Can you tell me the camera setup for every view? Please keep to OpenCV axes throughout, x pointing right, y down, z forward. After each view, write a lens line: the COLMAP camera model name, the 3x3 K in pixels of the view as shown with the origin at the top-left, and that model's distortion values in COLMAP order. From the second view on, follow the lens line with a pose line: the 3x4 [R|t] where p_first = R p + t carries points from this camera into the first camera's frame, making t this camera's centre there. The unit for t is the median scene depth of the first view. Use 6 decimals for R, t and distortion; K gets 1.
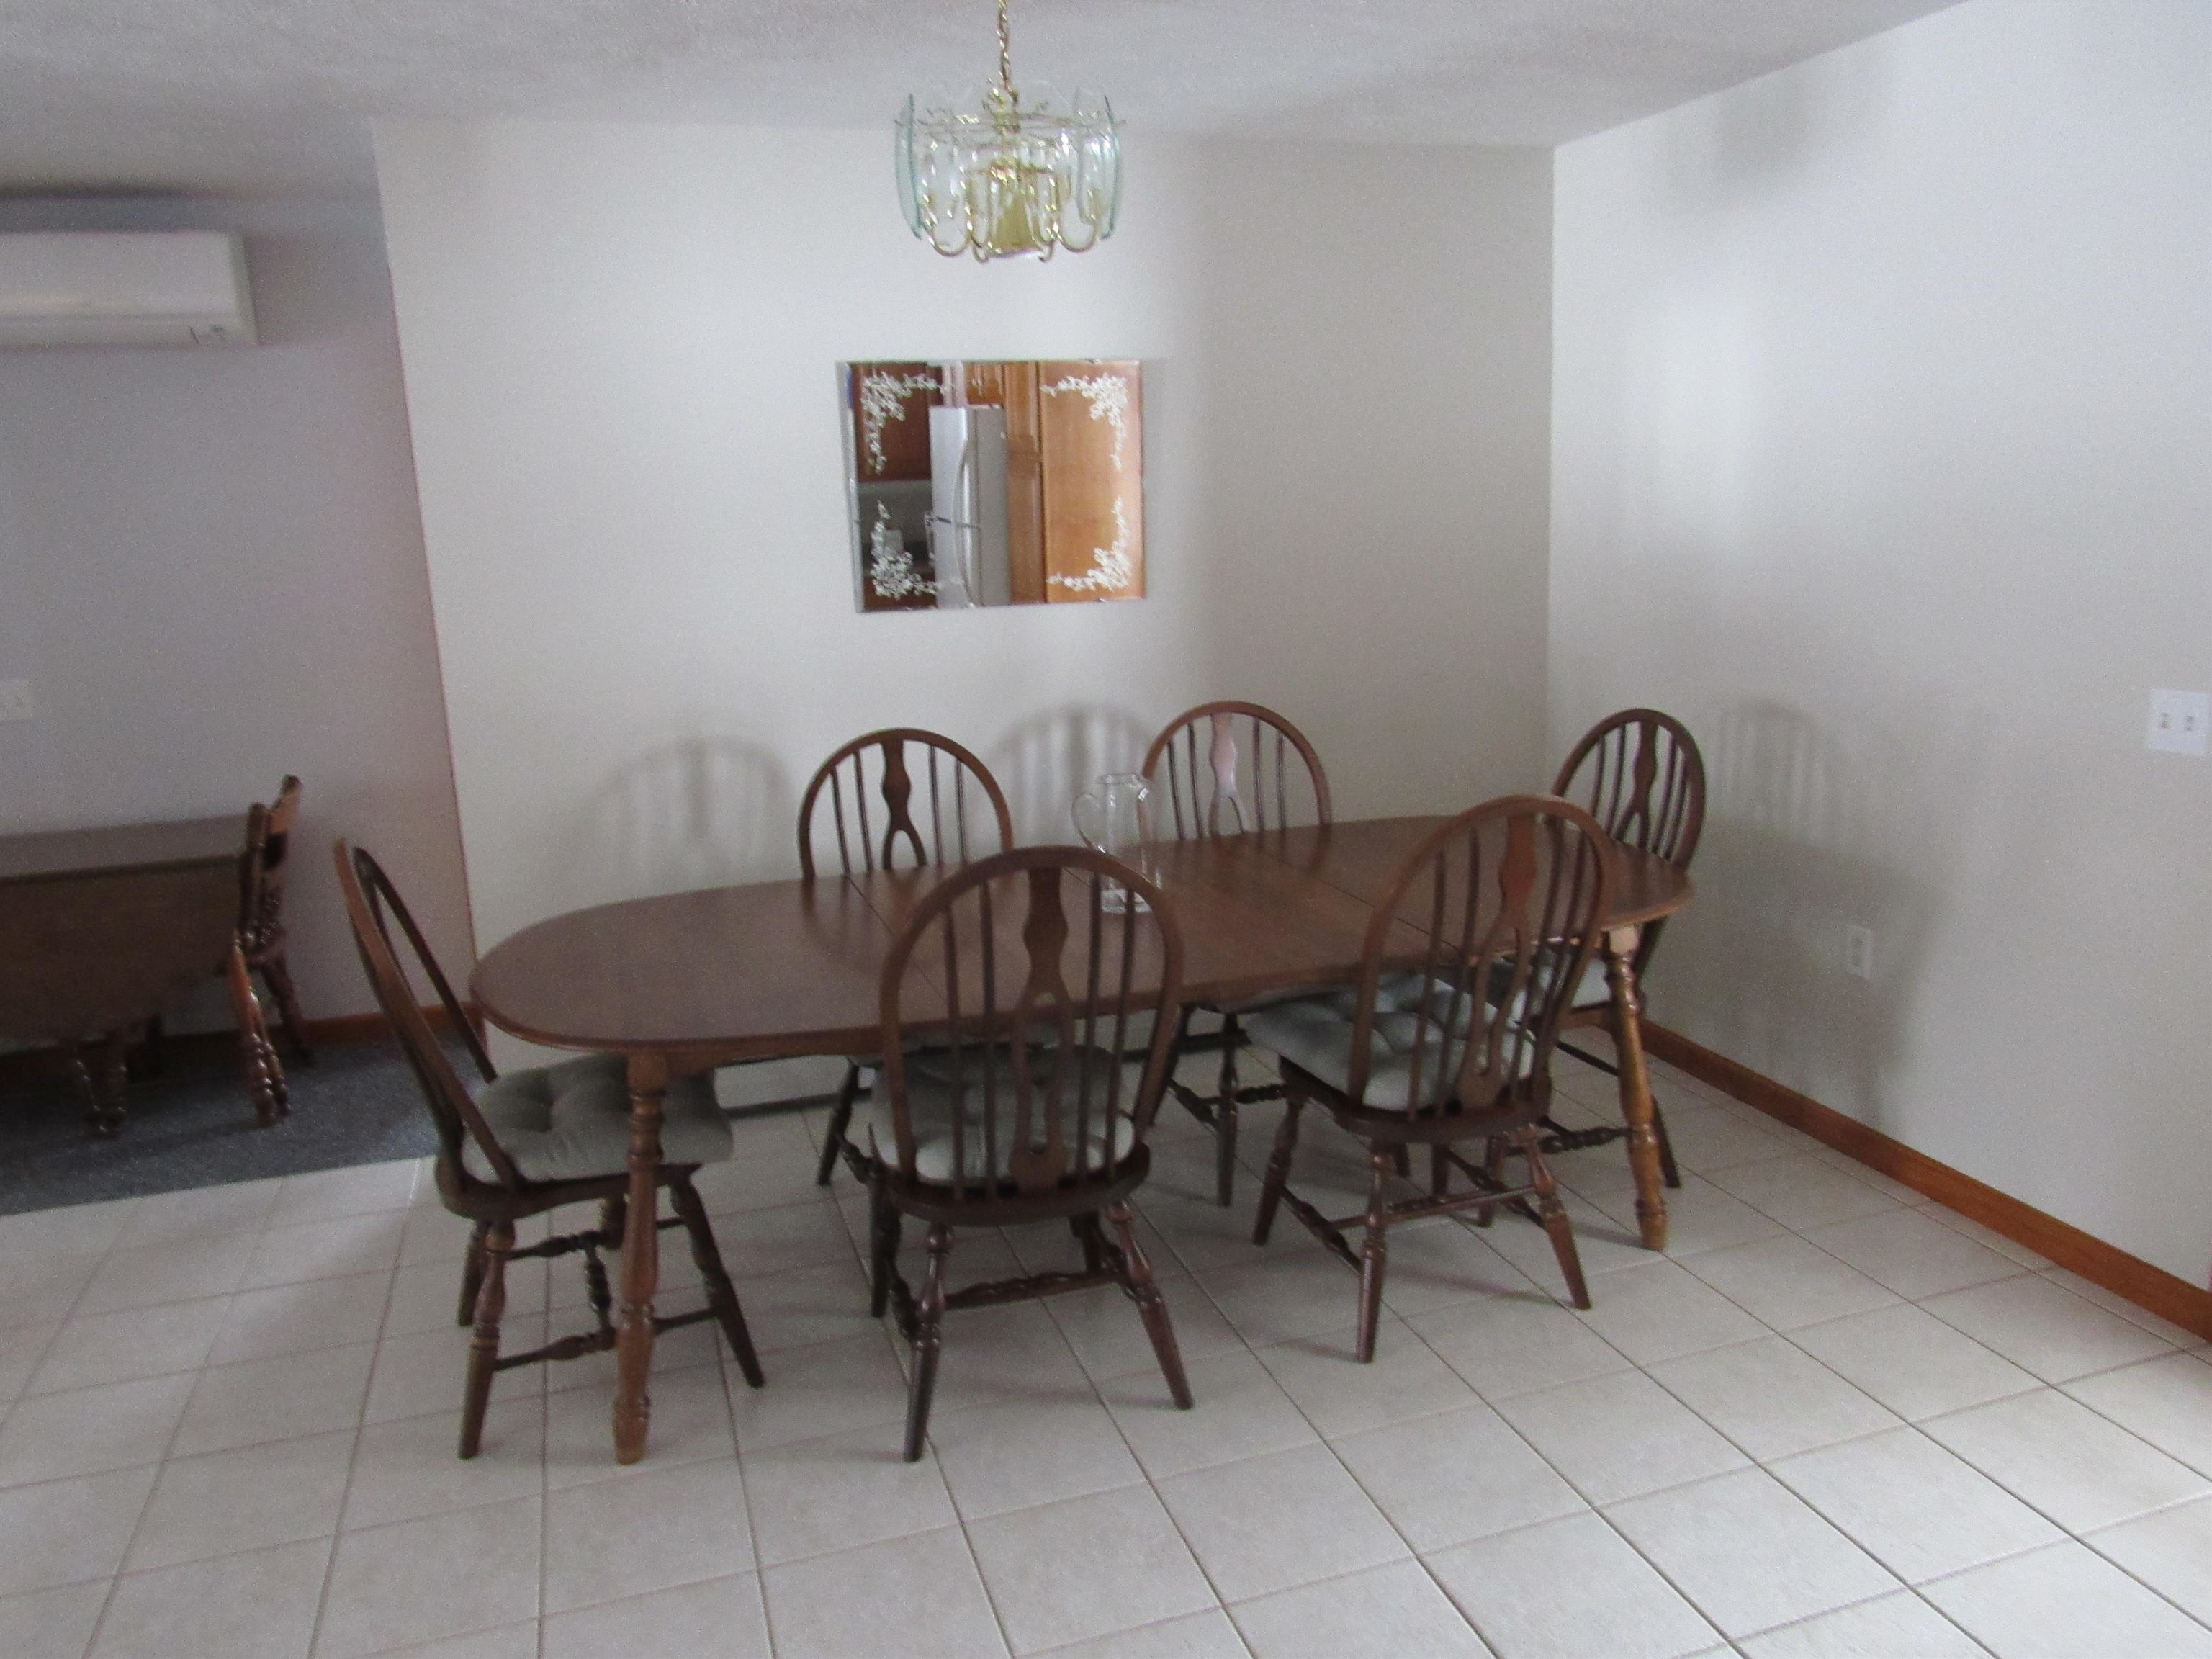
lens RADIAL K [[1584.8, 0, 1105.1], [0, 1584.8, 828.4], [0, 0, 1]] dist [-0.025134, 0.013600]
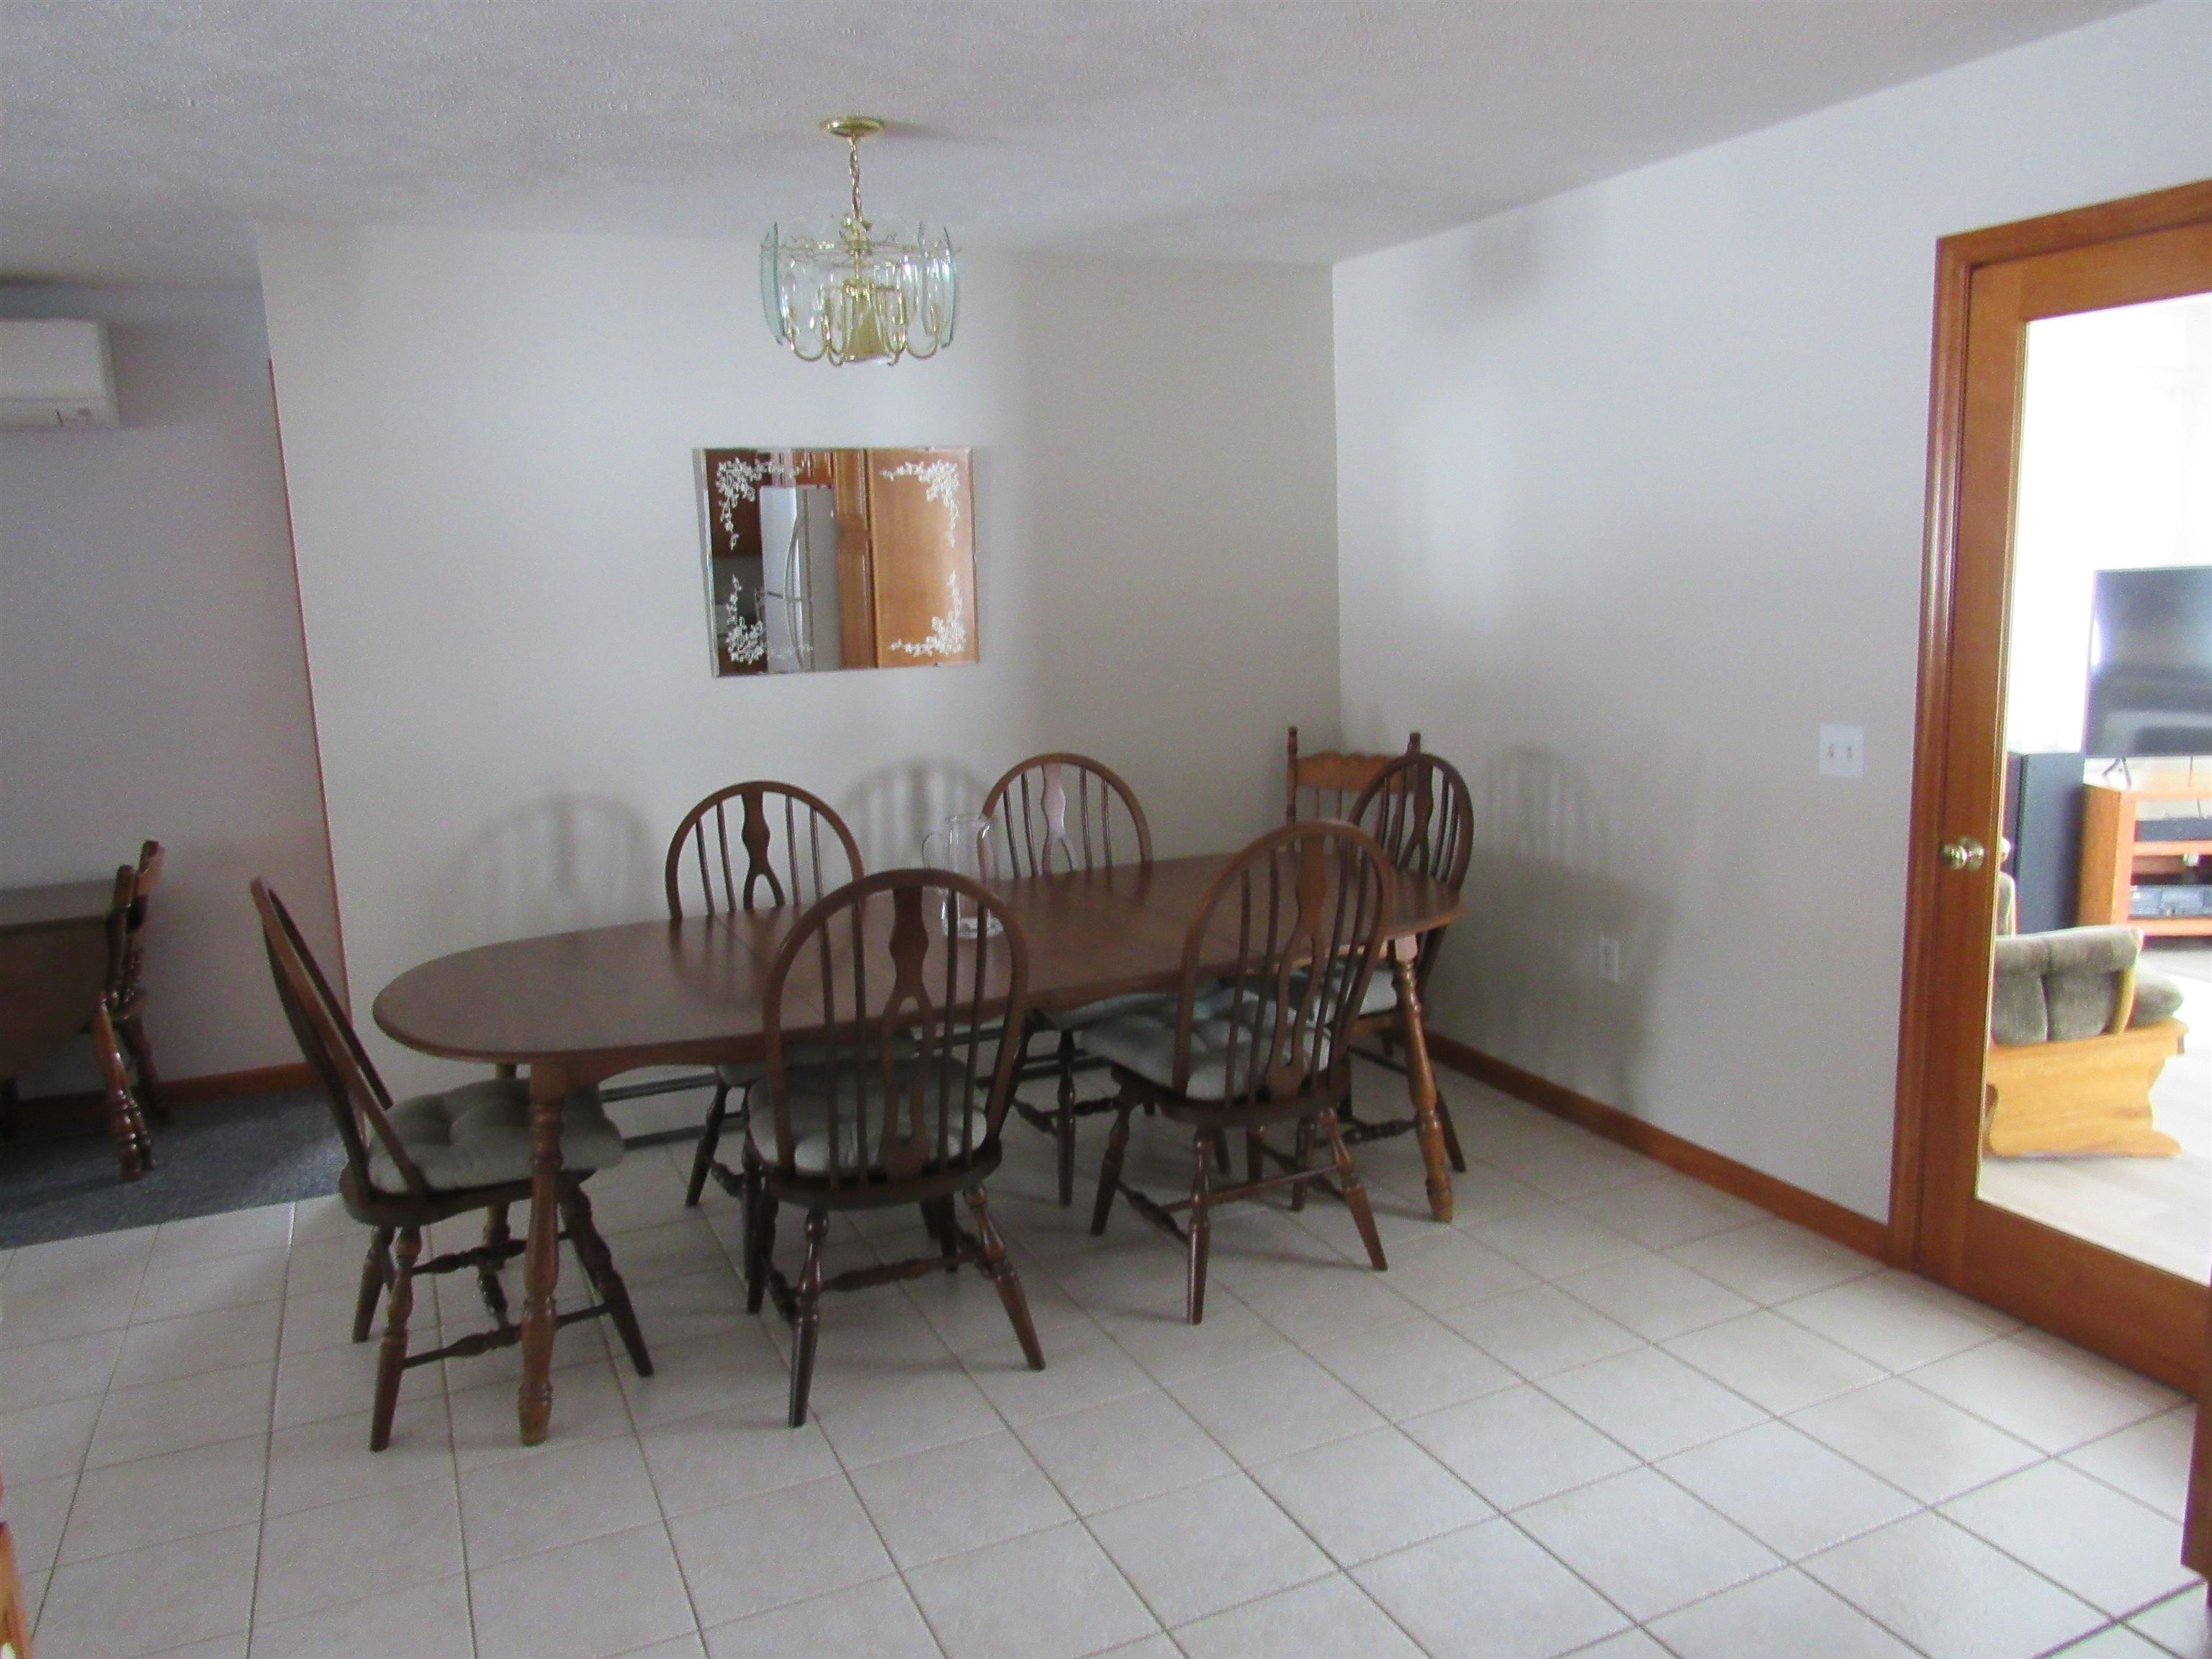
lens RADIAL K [[1584.8, 0, 1107.3], [0, 1584.8, 828.6], [0, 0, 1]] dist [-0.025134, 0.013600]
pose [[0.993098, -0.020061, 0.115556, -0.019235], [0.025438, 0.998652, -0.045252, 0.027904], [-0.114492, 0.047879, 0.992270, -0.120378]]
